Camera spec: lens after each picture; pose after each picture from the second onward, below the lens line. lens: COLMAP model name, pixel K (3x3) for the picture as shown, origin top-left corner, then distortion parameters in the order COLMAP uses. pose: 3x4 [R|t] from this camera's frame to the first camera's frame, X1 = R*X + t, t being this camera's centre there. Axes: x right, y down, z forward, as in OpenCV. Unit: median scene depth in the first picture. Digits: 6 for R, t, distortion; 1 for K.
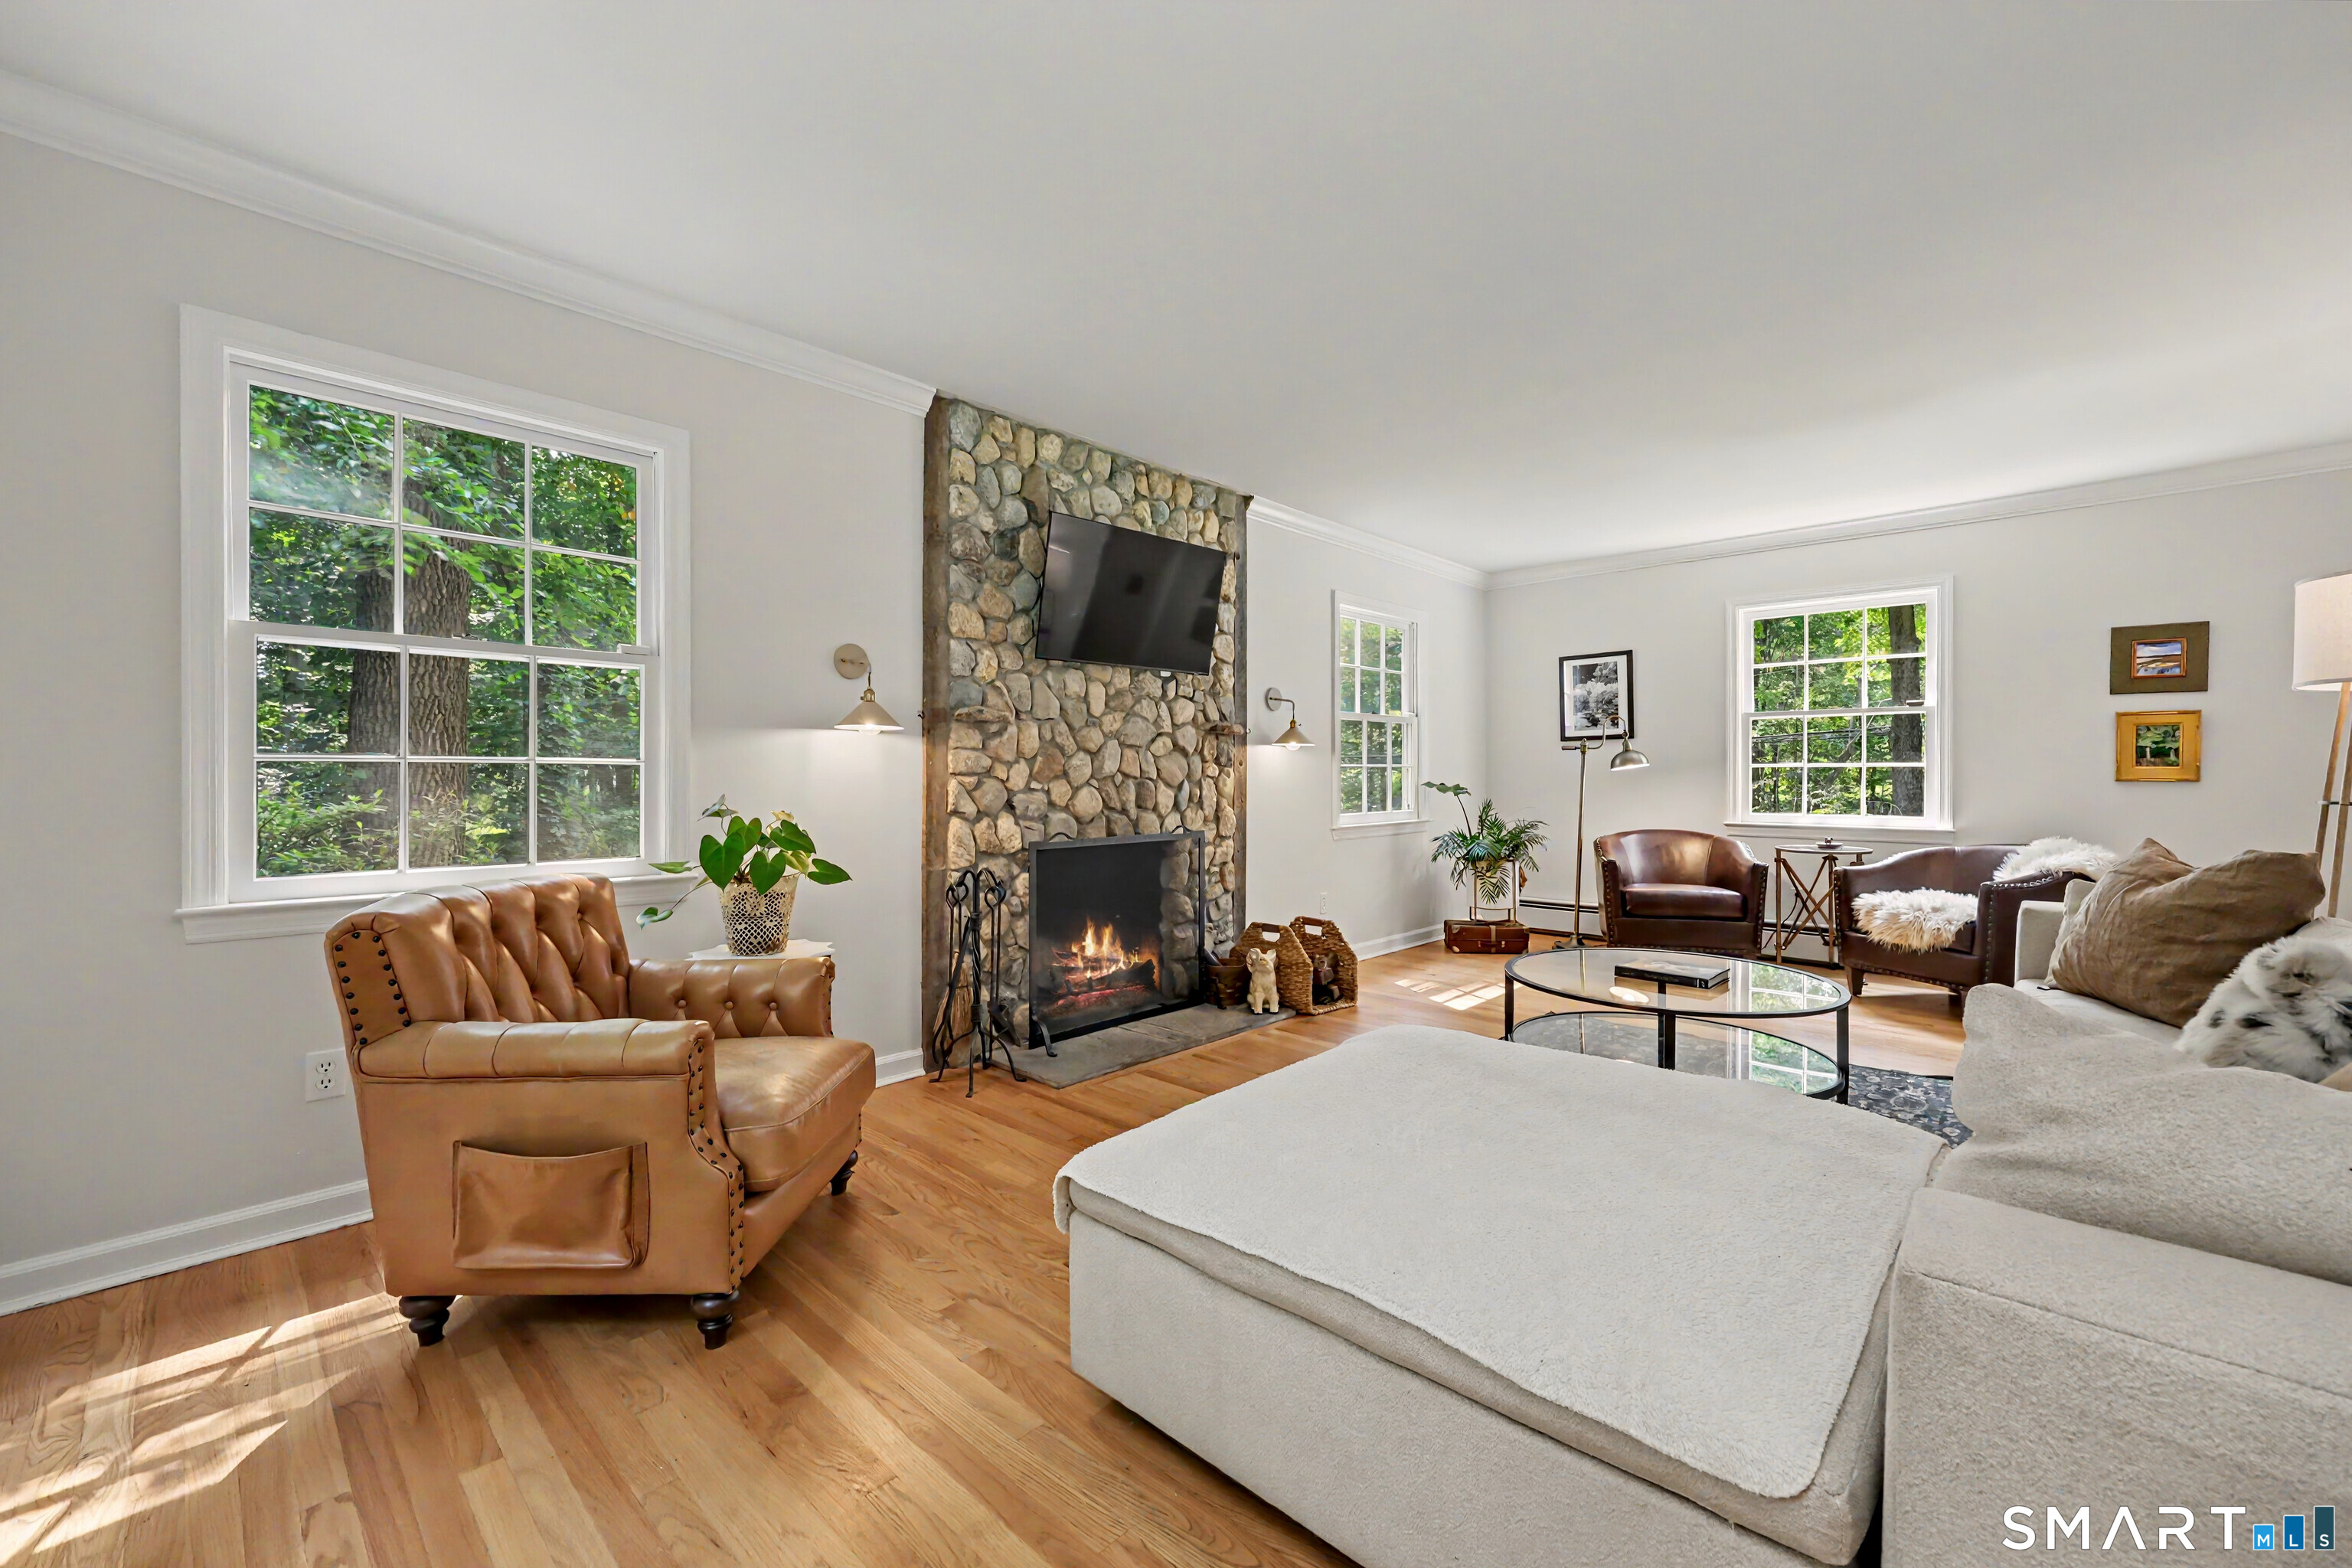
lens RADIAL K [[962.3, 0, 1183.6], [0, 962.3, 772.0], [0, 0, 1]] dist [0.003560, 0.000290]
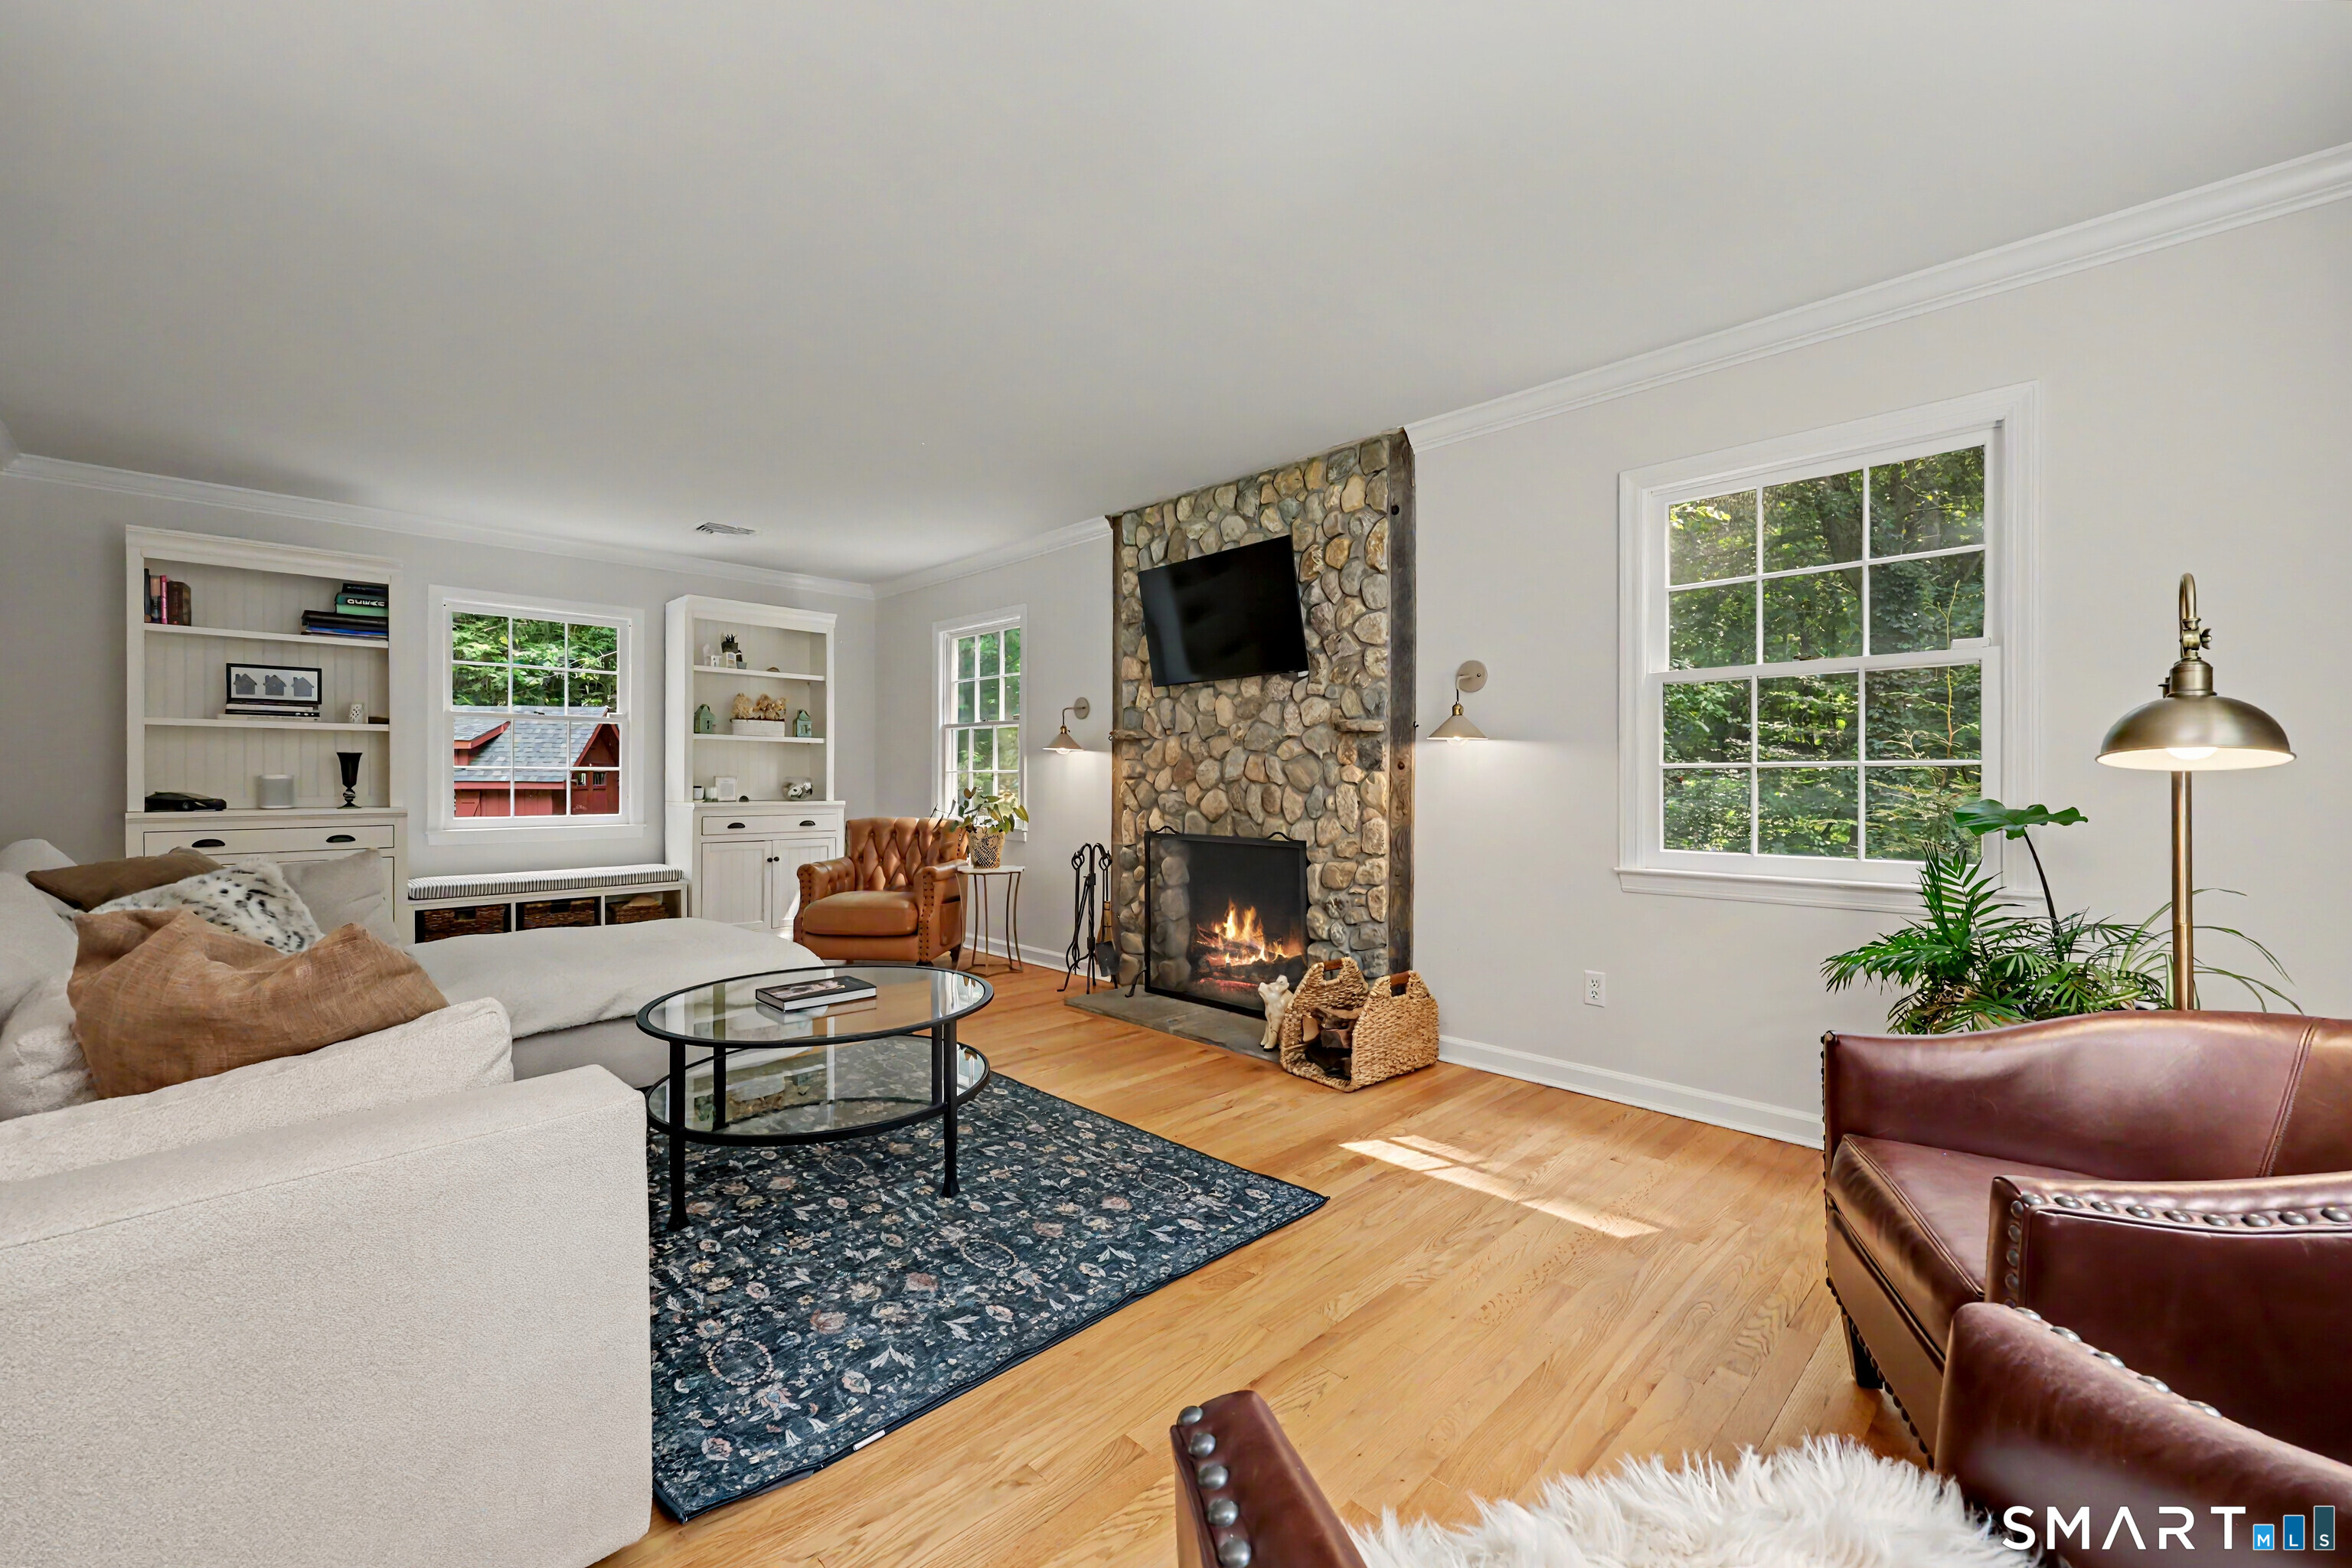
lens RADIAL K [[944.0, 0, 1177.7], [0, 944.0, 776.4], [0, 0, 1]] dist [0.002726, 0.000168]
pose [[-0.023572, -0.001979, -0.999720, 0.955041], [0.001243, 0.999997, -0.002009, 0.002142], [0.999721, -0.001290, -0.023569, 0.928529]]
